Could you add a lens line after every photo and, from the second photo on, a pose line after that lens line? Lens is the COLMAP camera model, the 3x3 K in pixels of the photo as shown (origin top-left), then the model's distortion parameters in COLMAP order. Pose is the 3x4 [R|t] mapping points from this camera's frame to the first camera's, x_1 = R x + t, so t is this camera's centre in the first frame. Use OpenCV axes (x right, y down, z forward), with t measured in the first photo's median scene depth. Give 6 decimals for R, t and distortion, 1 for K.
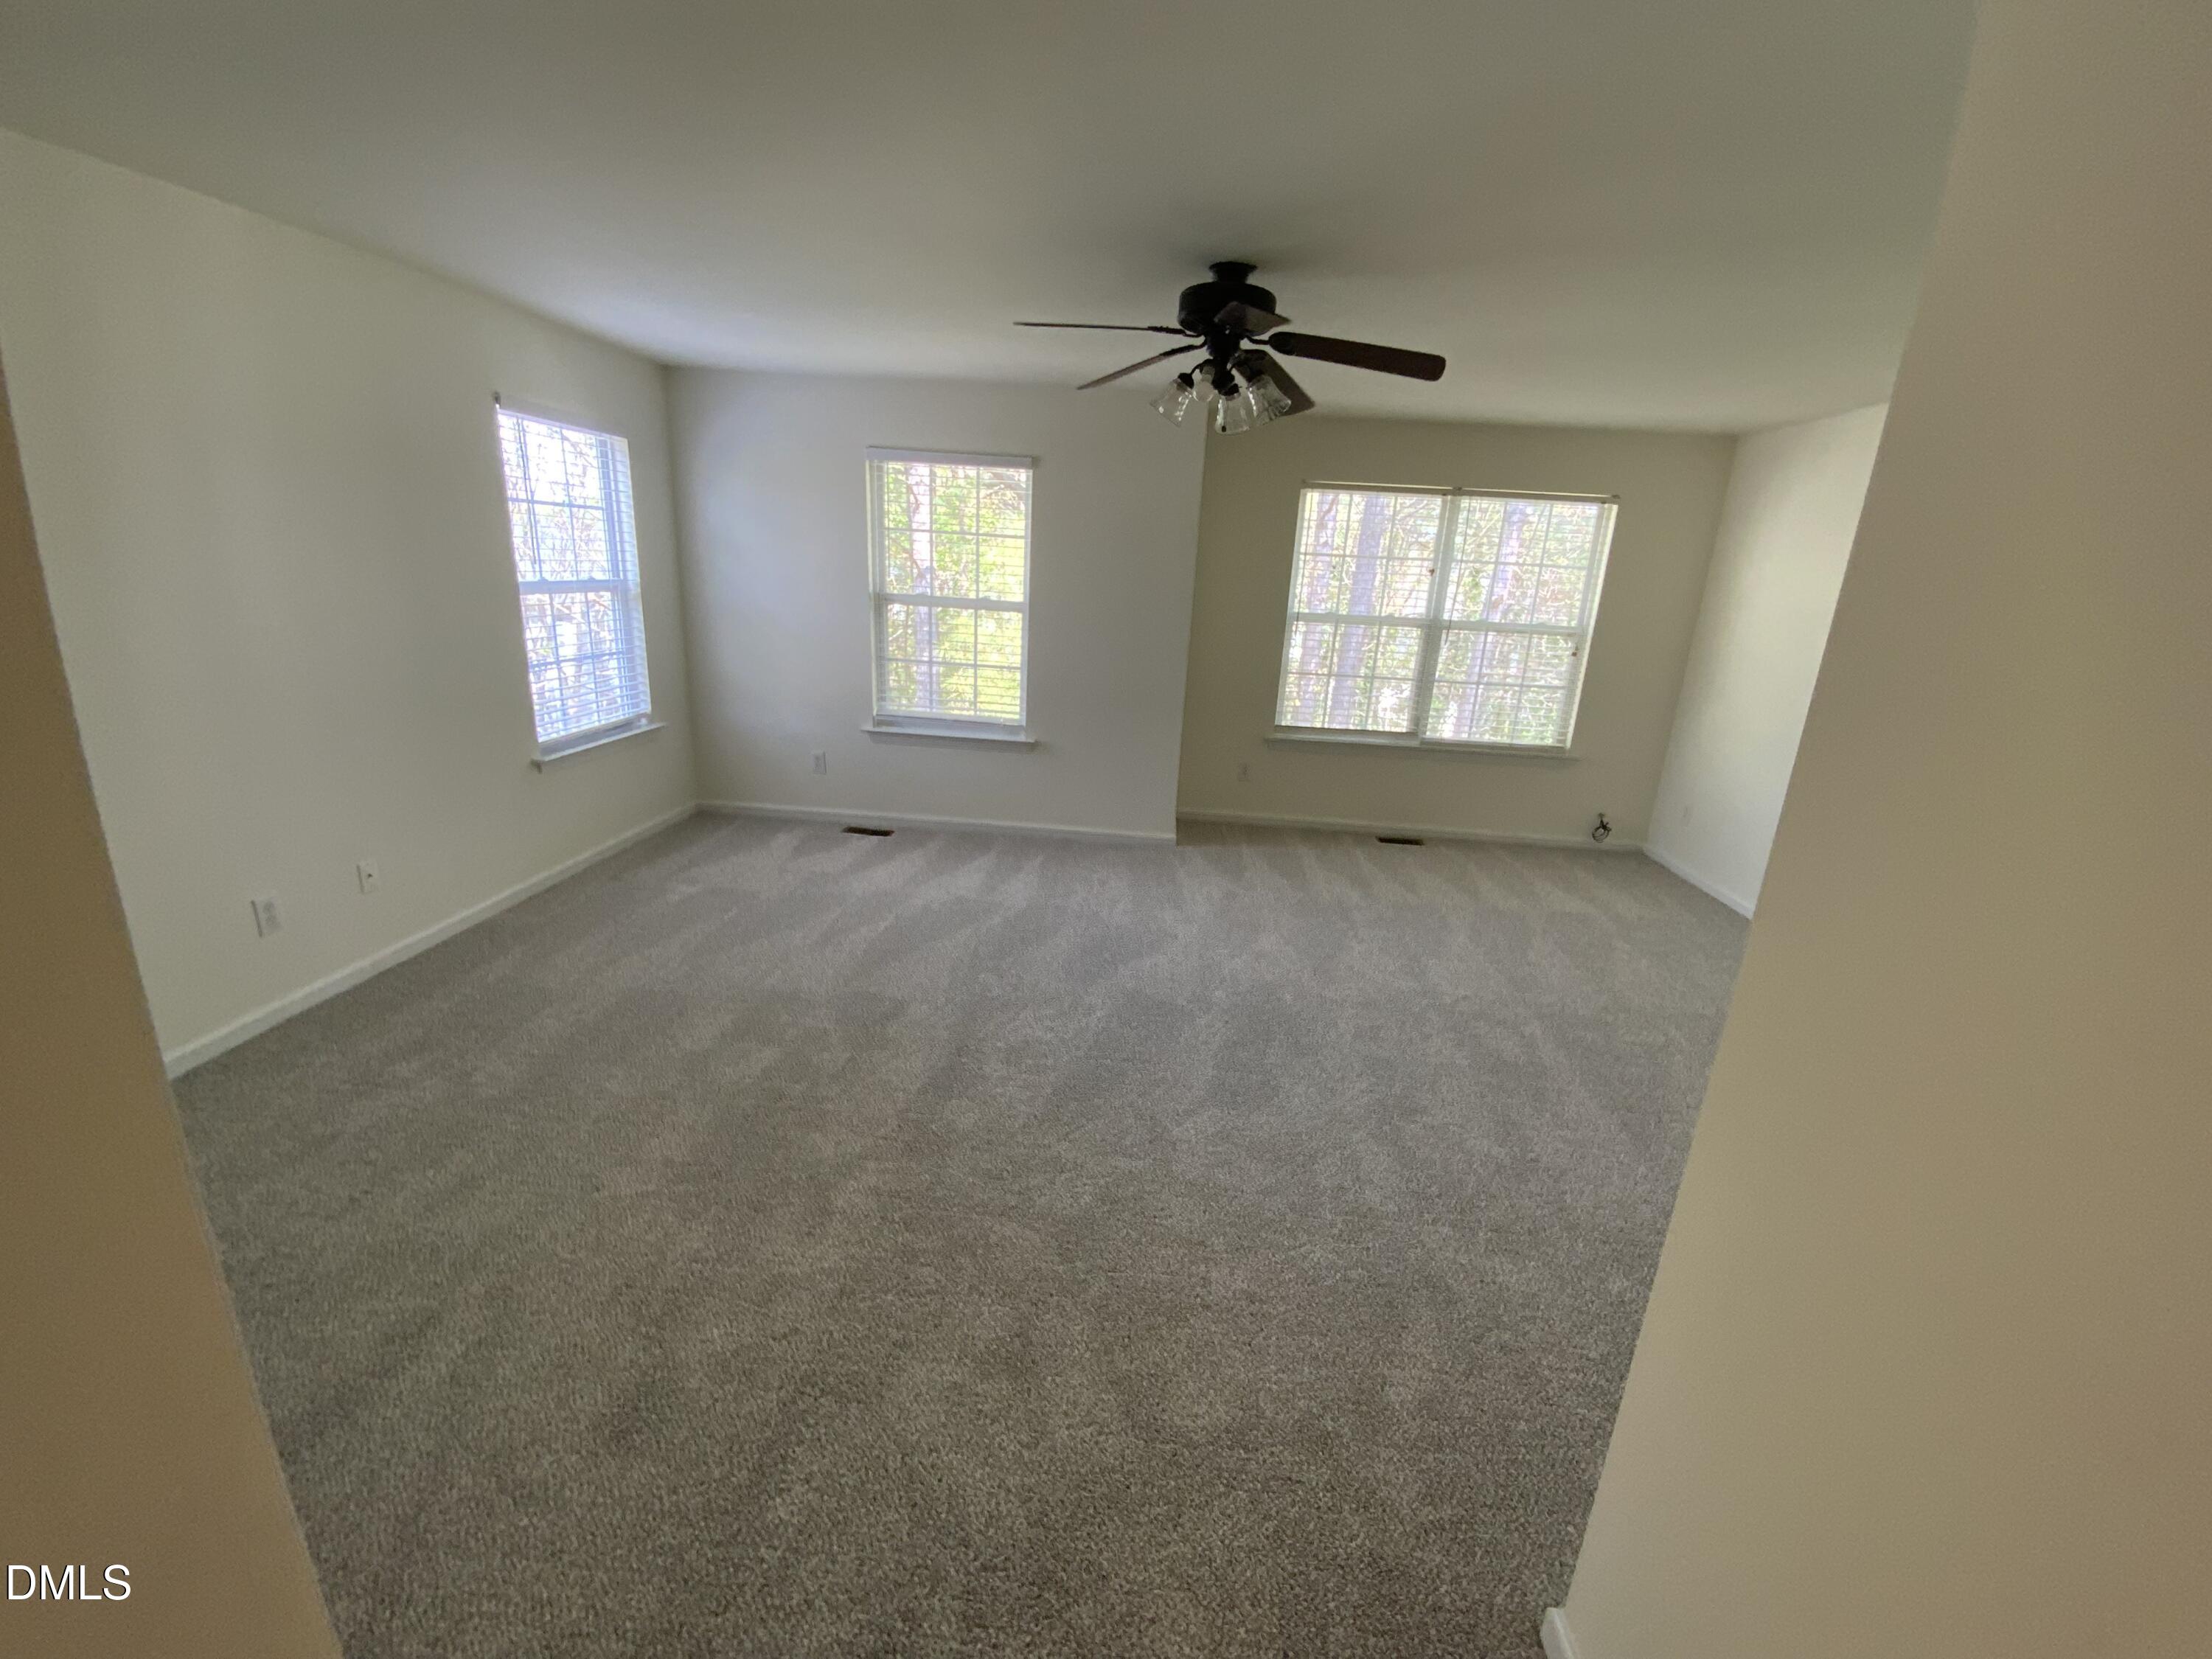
lens RADIAL K [[897.0, 0, 1100.6], [0, 897.0, 825.9], [0, 0, 1]] dist [0.007925, -0.010805]
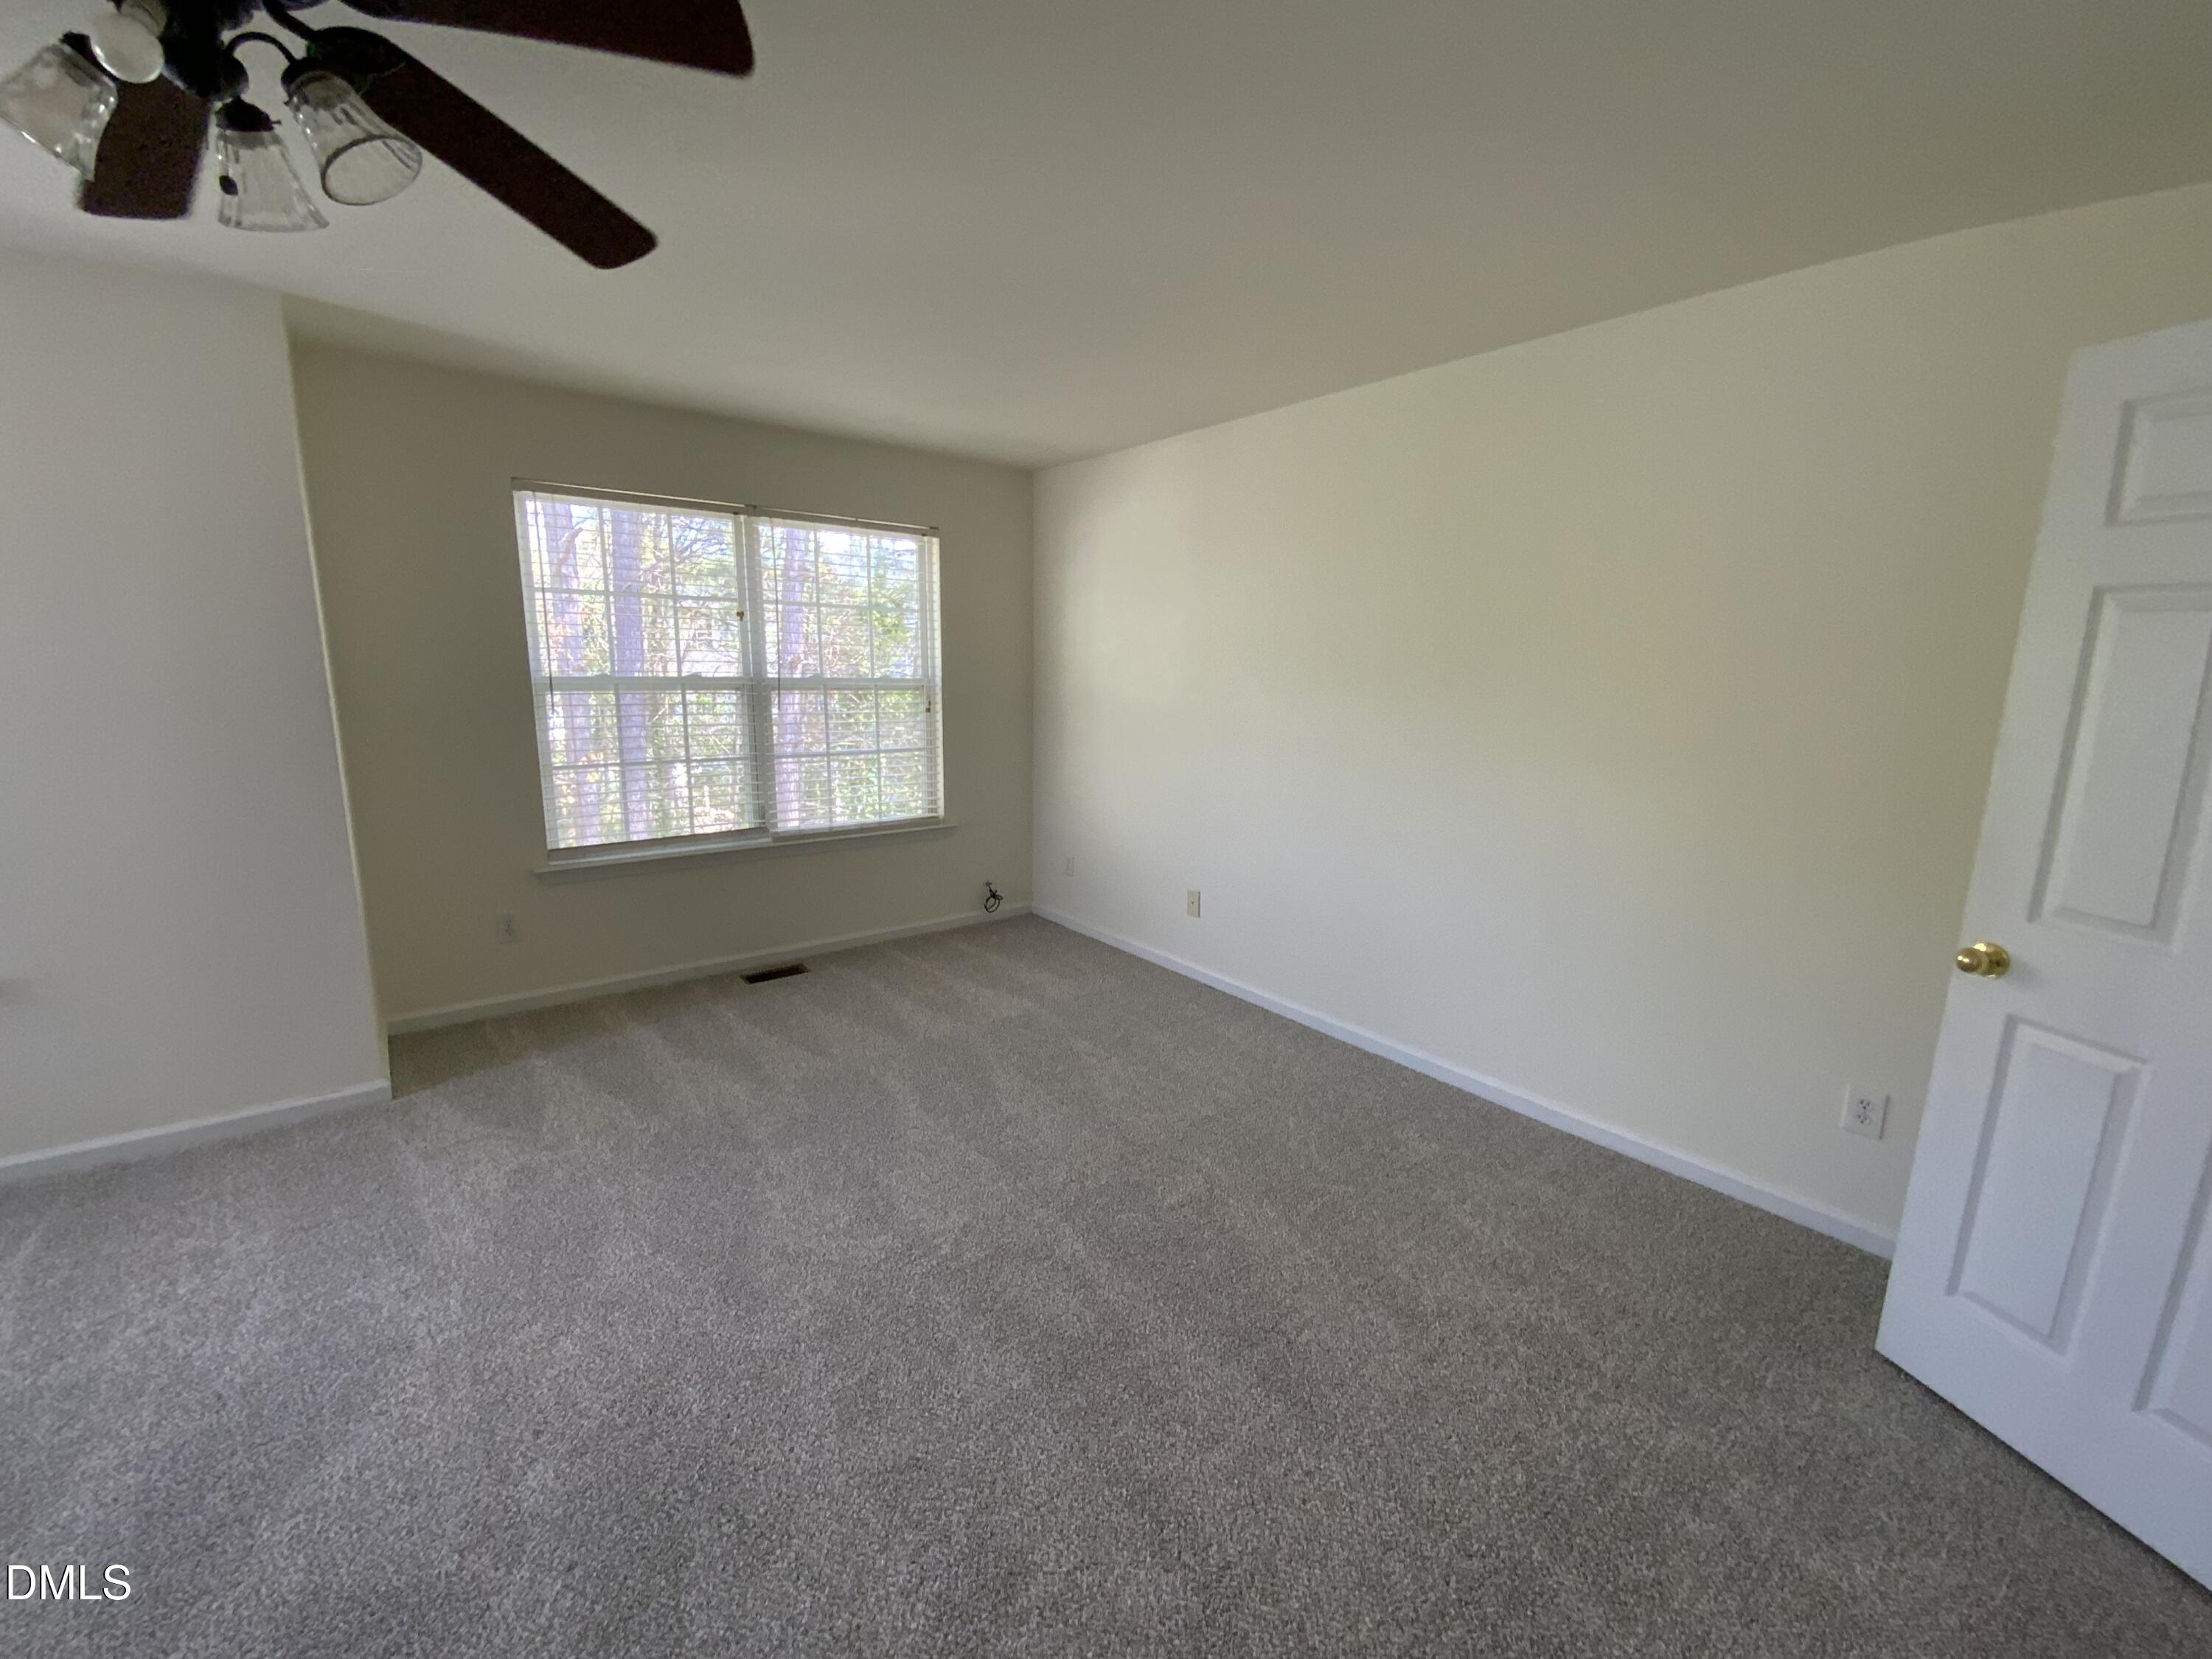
lens RADIAL K [[897.0, 0, 1104.1], [0, 897.0, 831.4], [0, 0, 1]] dist [0.007925, -0.010805]
pose [[0.726418, -0.166023, 0.666899, 0.079169], [0.211004, 0.977392, 0.013484, -0.071064], [-0.654060, 0.130923, 0.745026, 0.358848]]
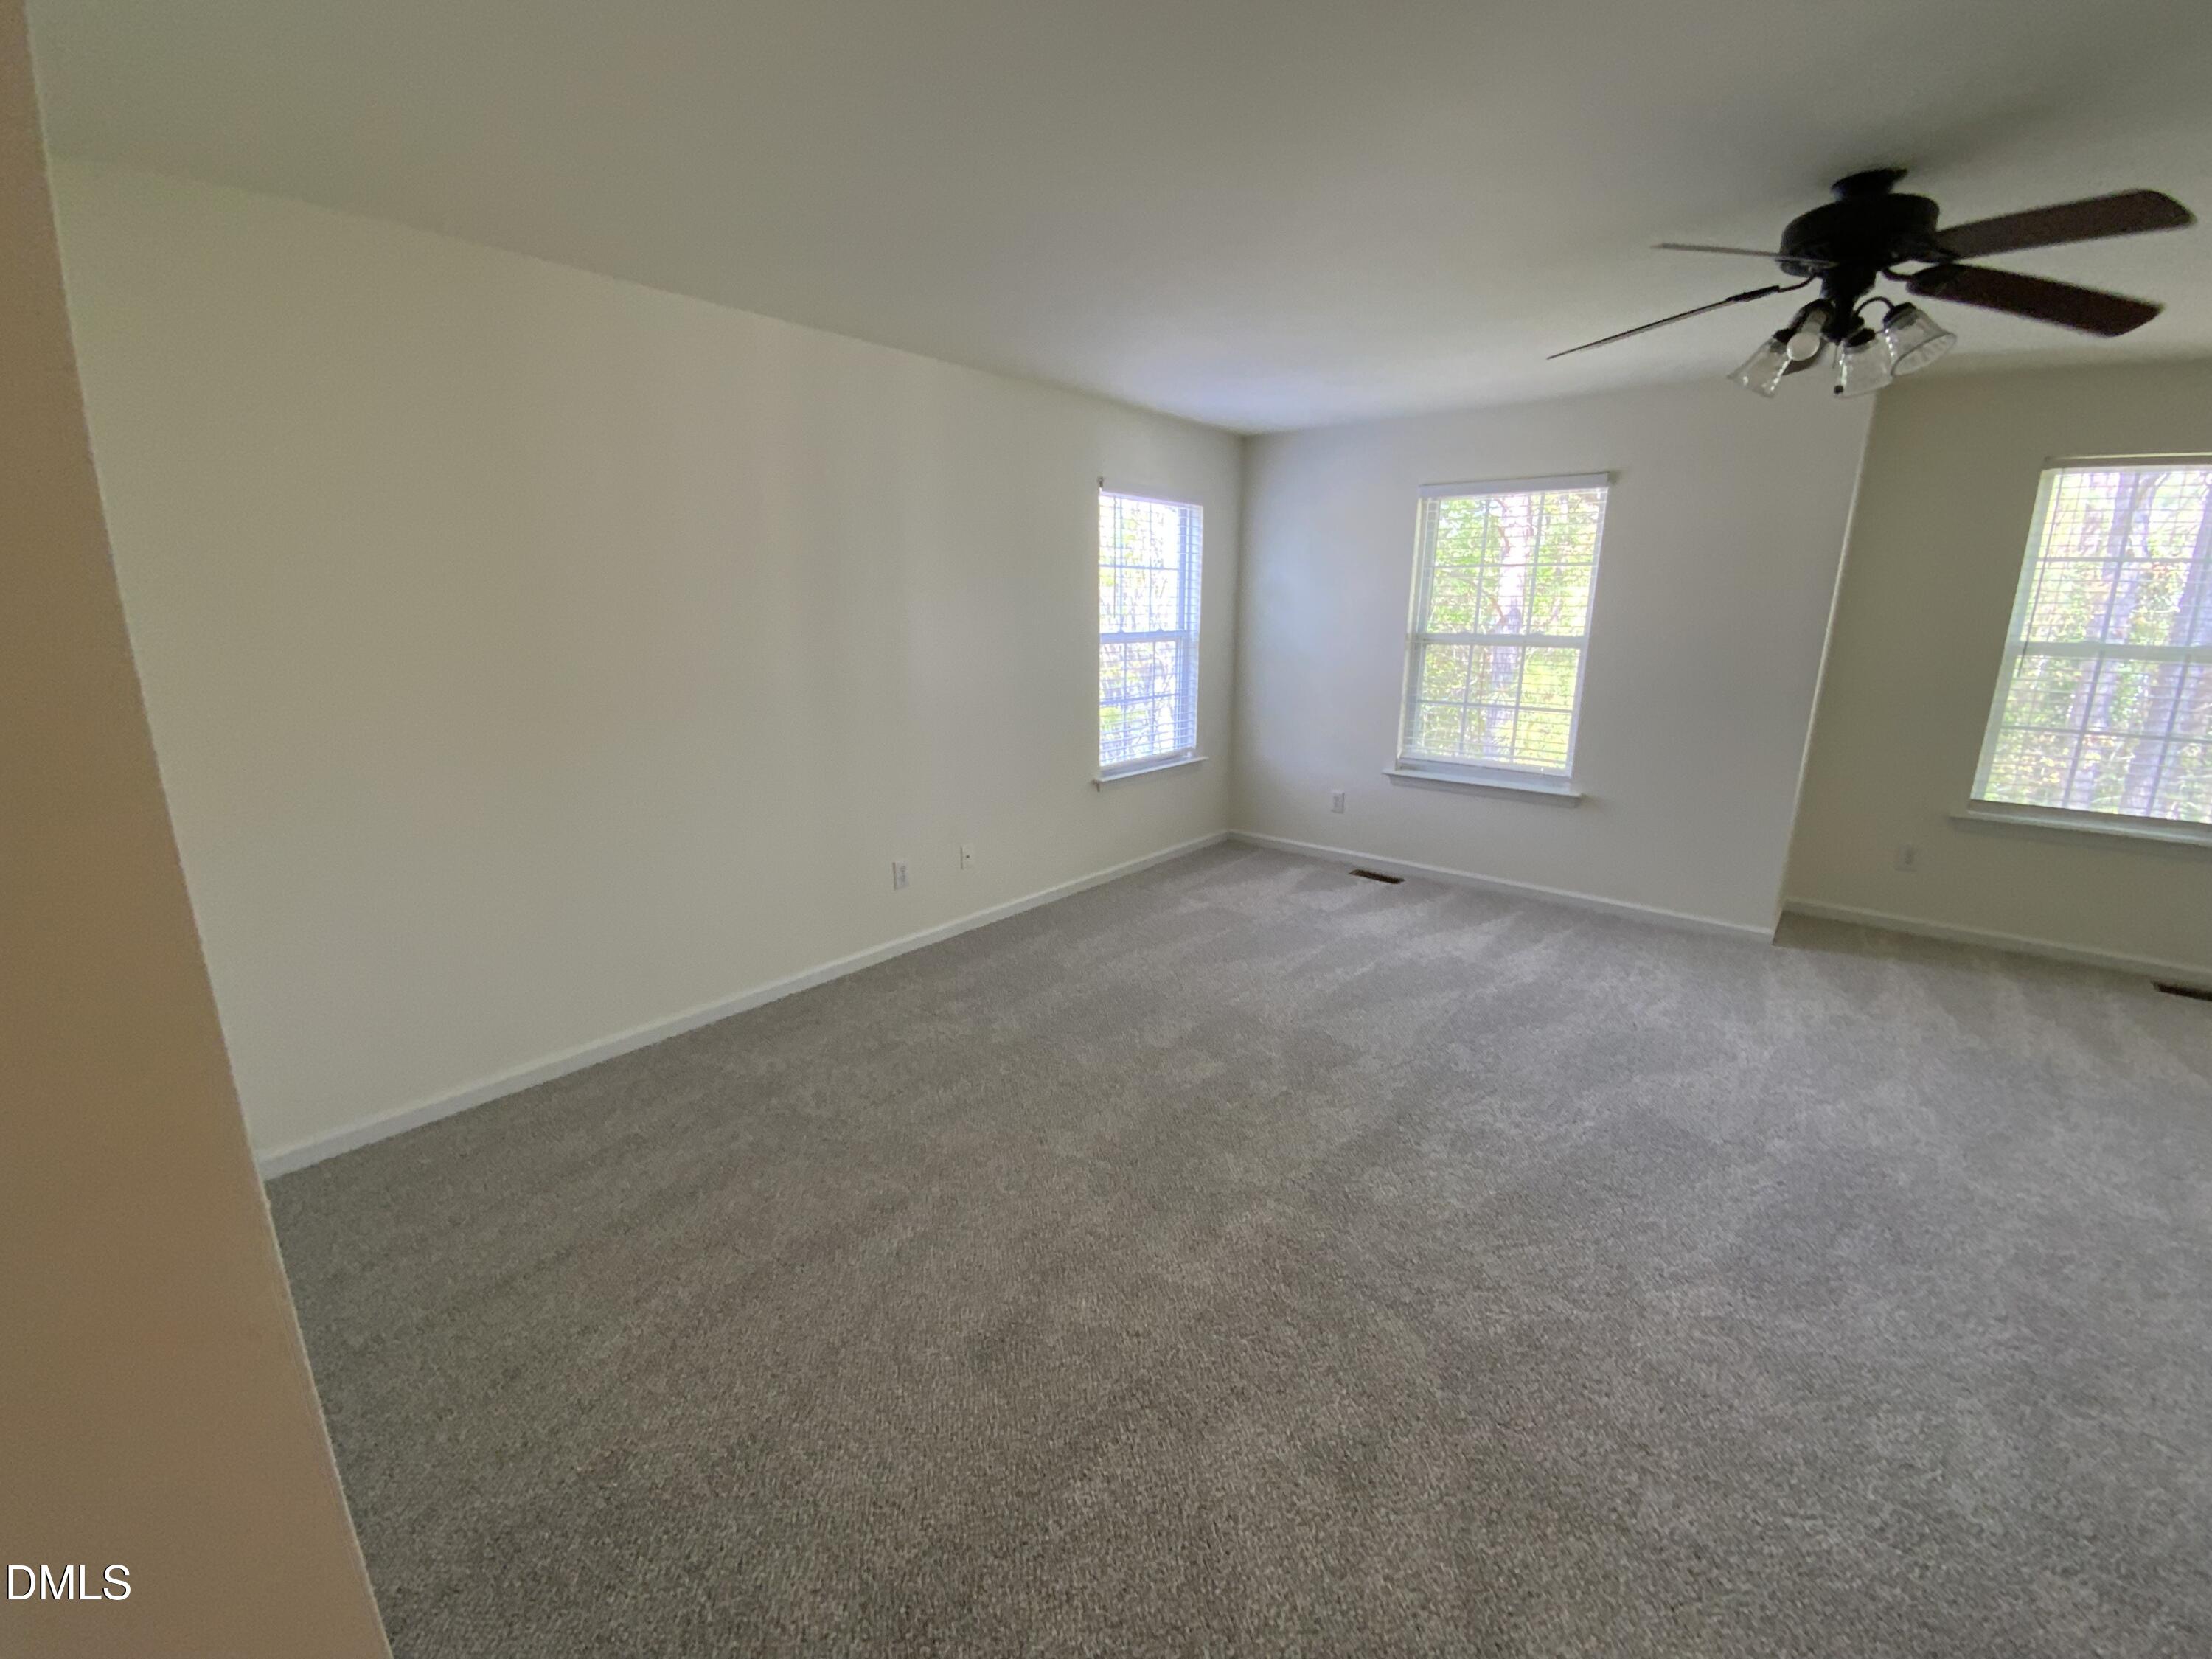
lens RADIAL K [[897.0, 0, 1110.9], [0, 897.0, 823.8], [0, 0, 1]] dist [0.007925, -0.010805]
pose [[0.810976, 0.087254, -0.578536, 0.077570], [-0.124416, 0.991920, -0.024802, 0.011963], [0.571698, 0.092093, 0.815279, 0.048343]]
